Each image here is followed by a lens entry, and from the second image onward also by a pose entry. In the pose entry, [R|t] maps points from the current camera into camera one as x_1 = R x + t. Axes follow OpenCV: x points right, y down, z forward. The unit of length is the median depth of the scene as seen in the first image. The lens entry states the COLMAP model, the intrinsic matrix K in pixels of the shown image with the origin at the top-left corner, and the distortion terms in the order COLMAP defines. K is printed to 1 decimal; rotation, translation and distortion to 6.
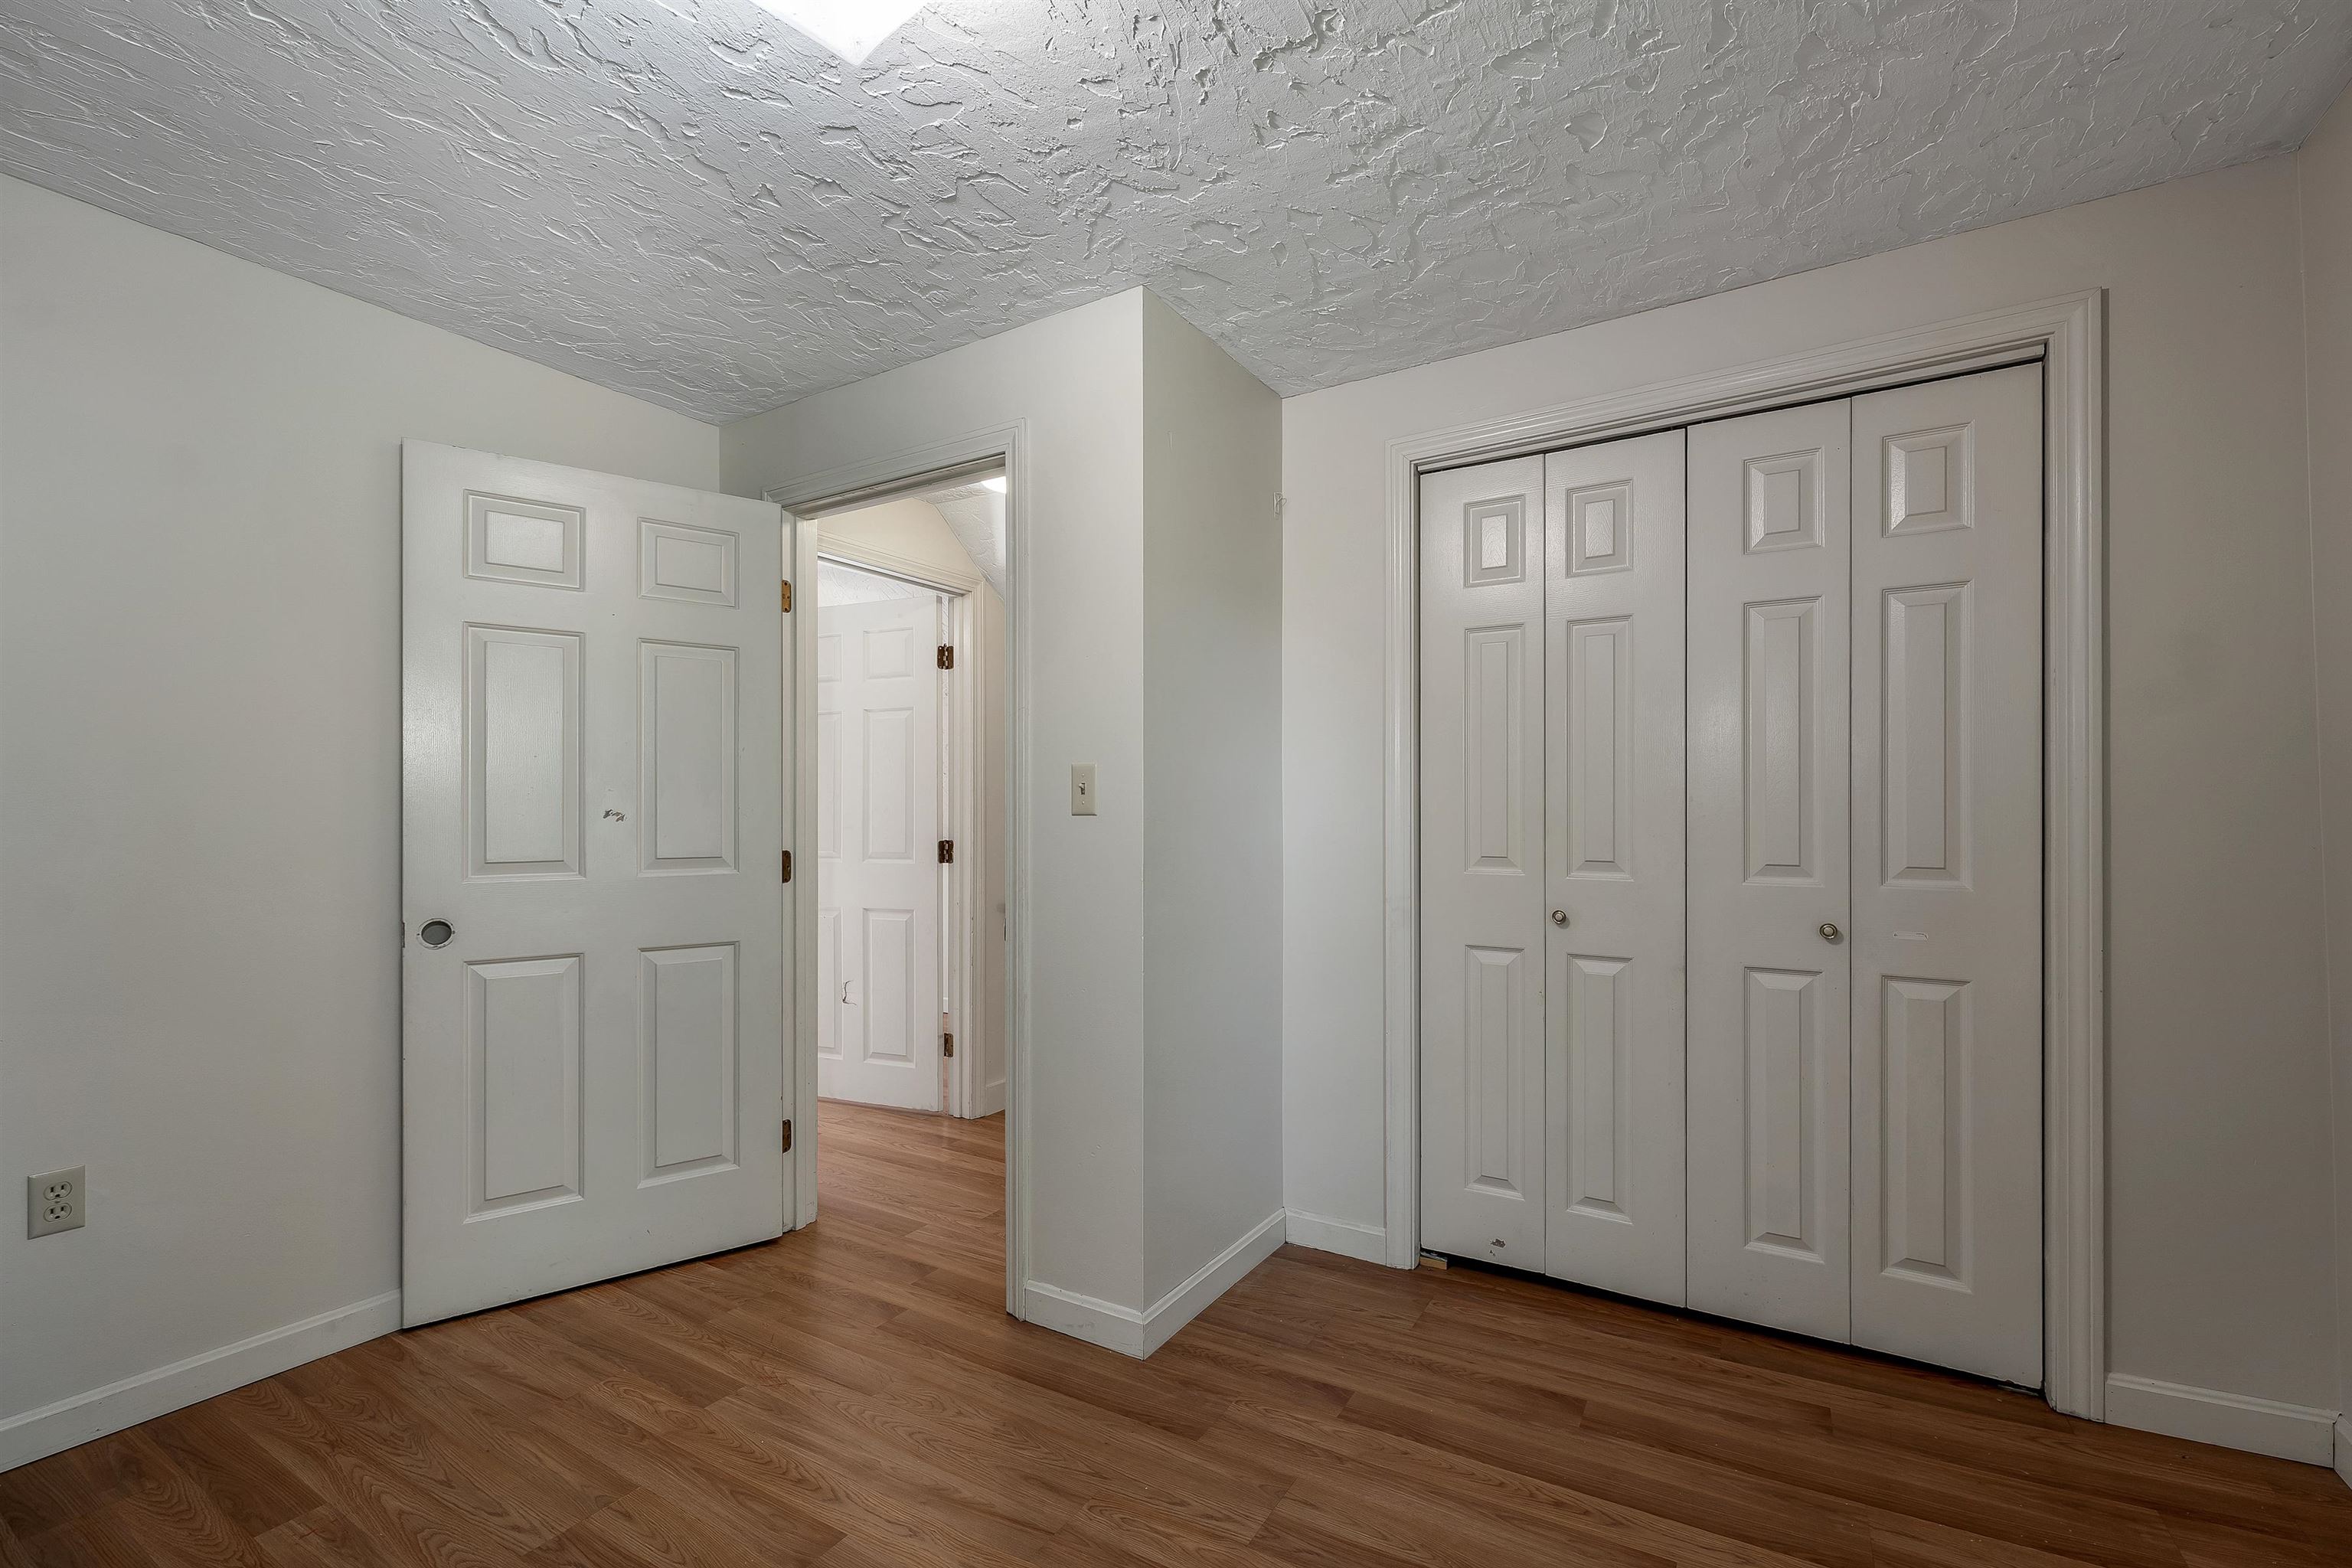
lens RADIAL K [[982.8, 0, 1169.3], [0, 982.8, 811.4], [0, 0, 1]] dist [0.004022, -0.000348]
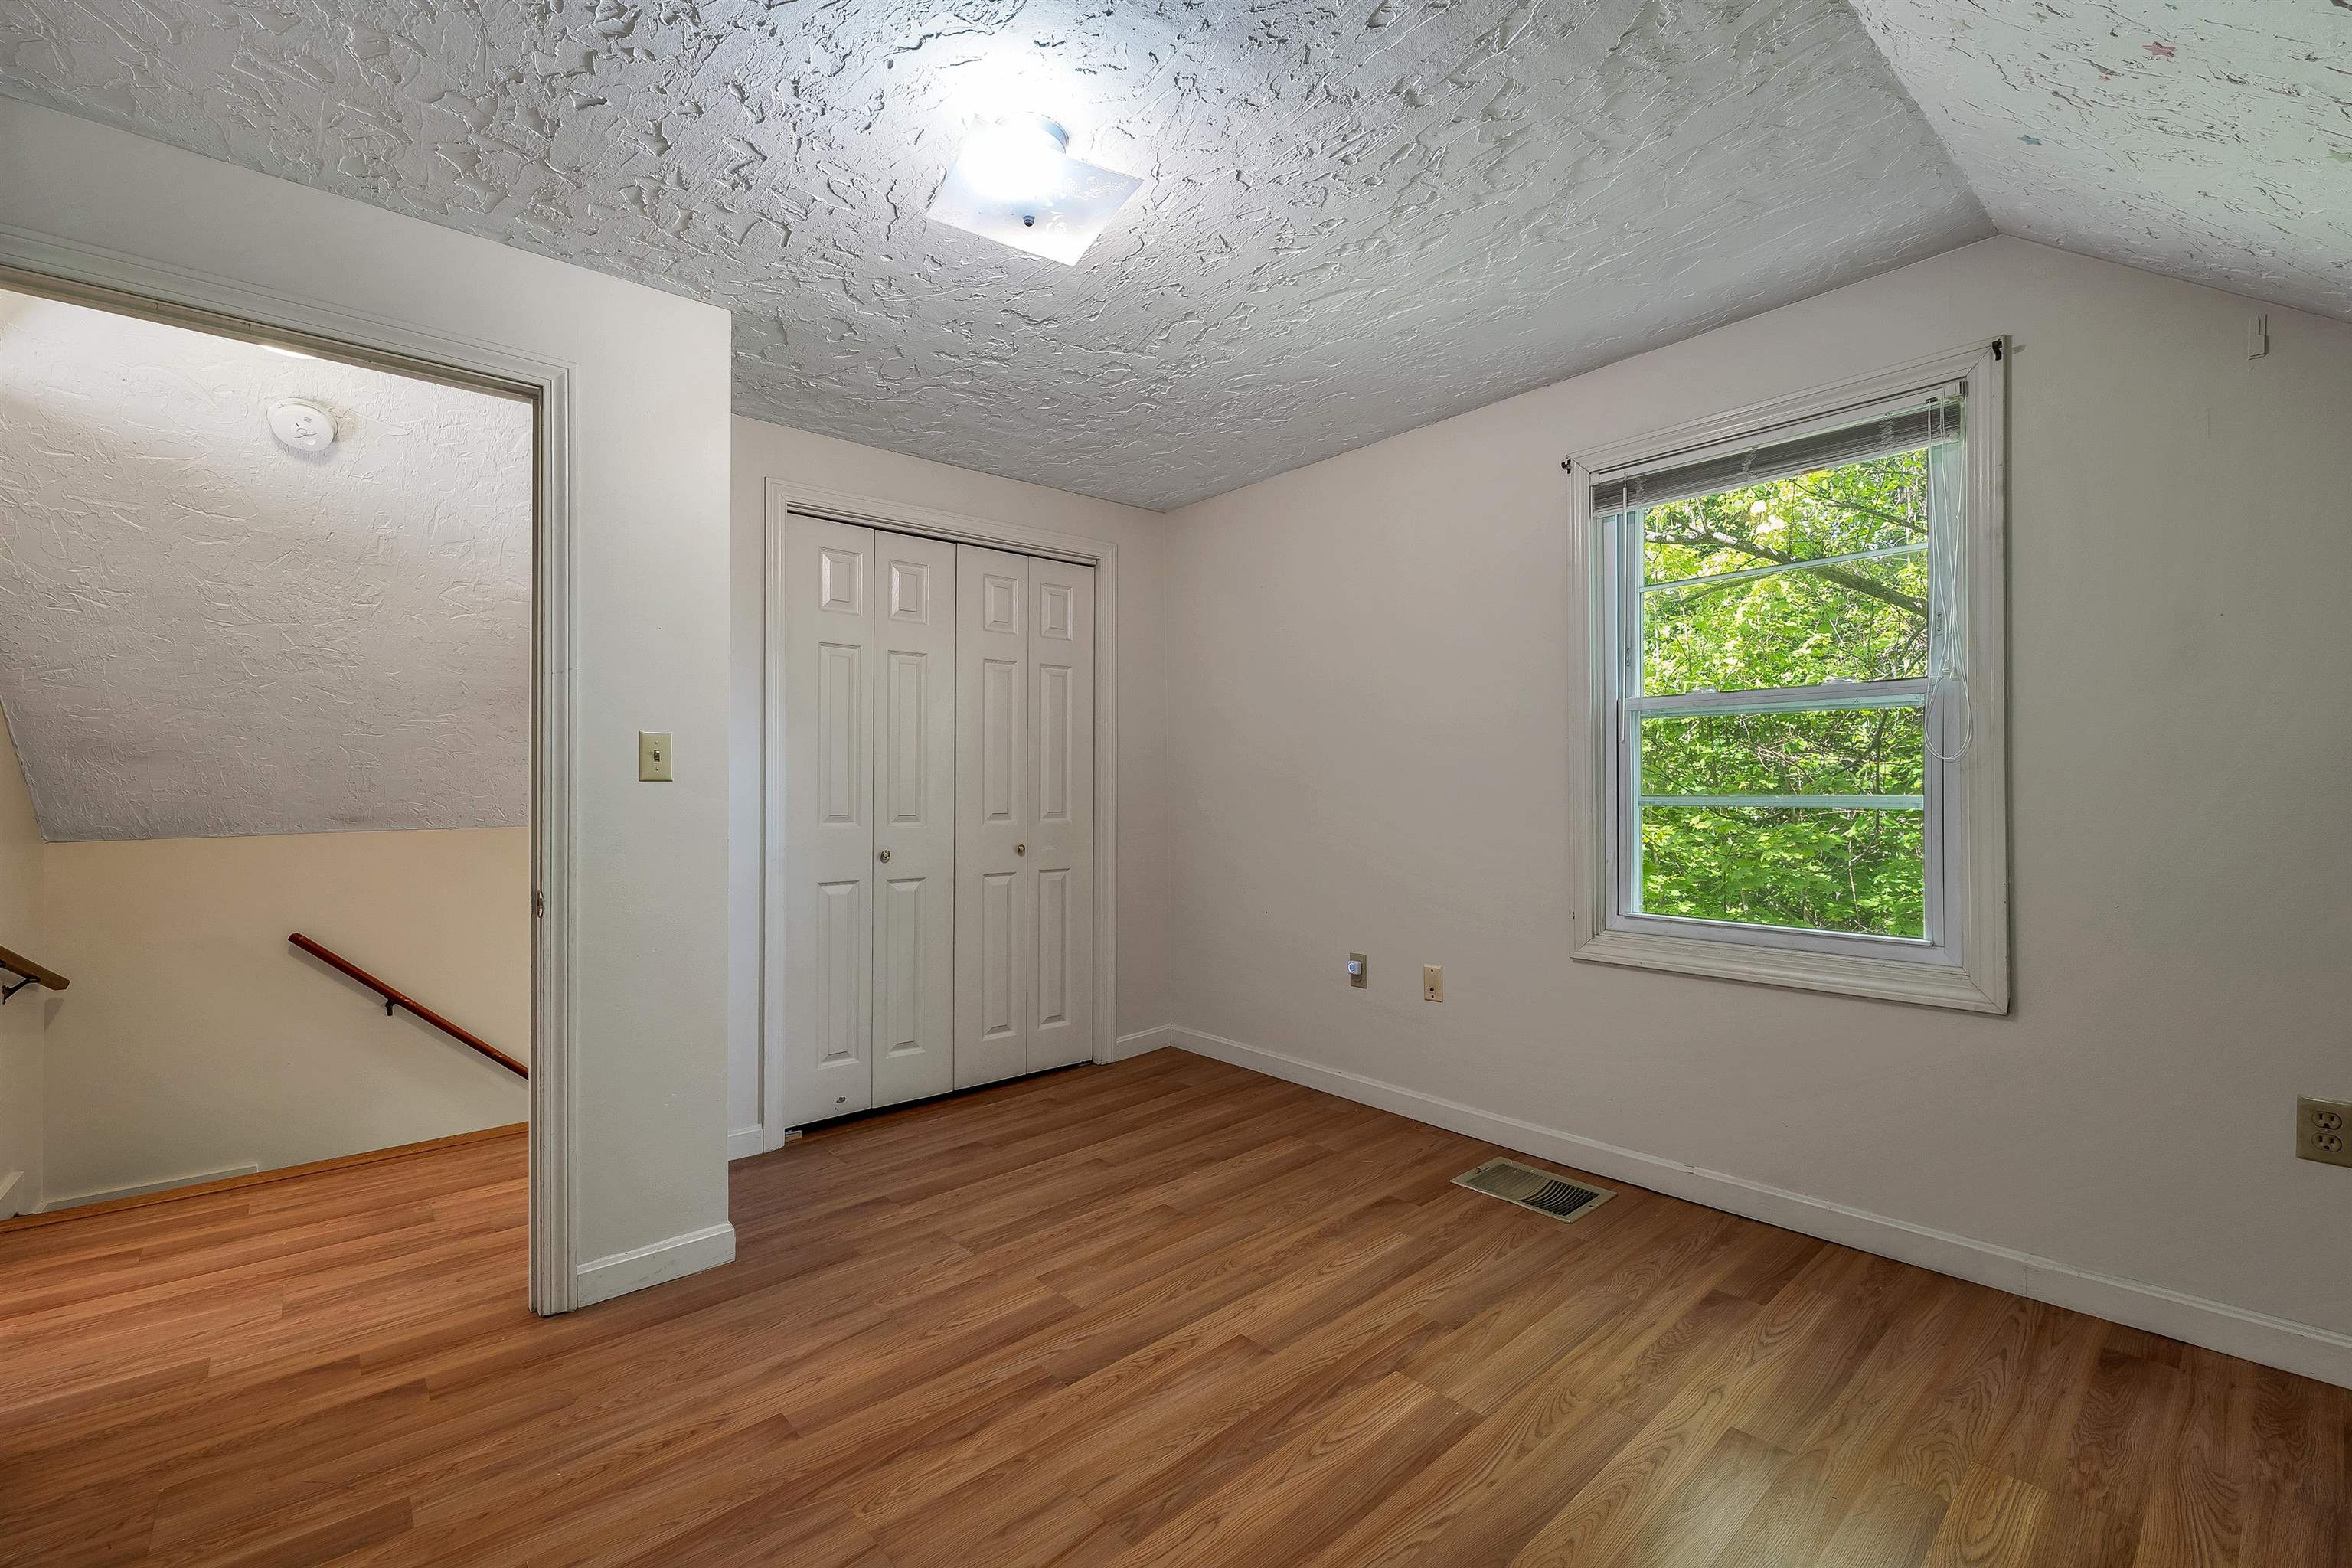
lens RADIAL K [[982.8, 0, 1173.2], [0, 982.8, 791.9], [0, 0, 1]] dist [0.004022, -0.000348]
pose [[0.318959, -0.001128, 0.947768, -0.947144], [-0.003450, 0.999991, 0.002351, 0.011534], [-0.947762, -0.004019, 0.318953, 0.160449]]
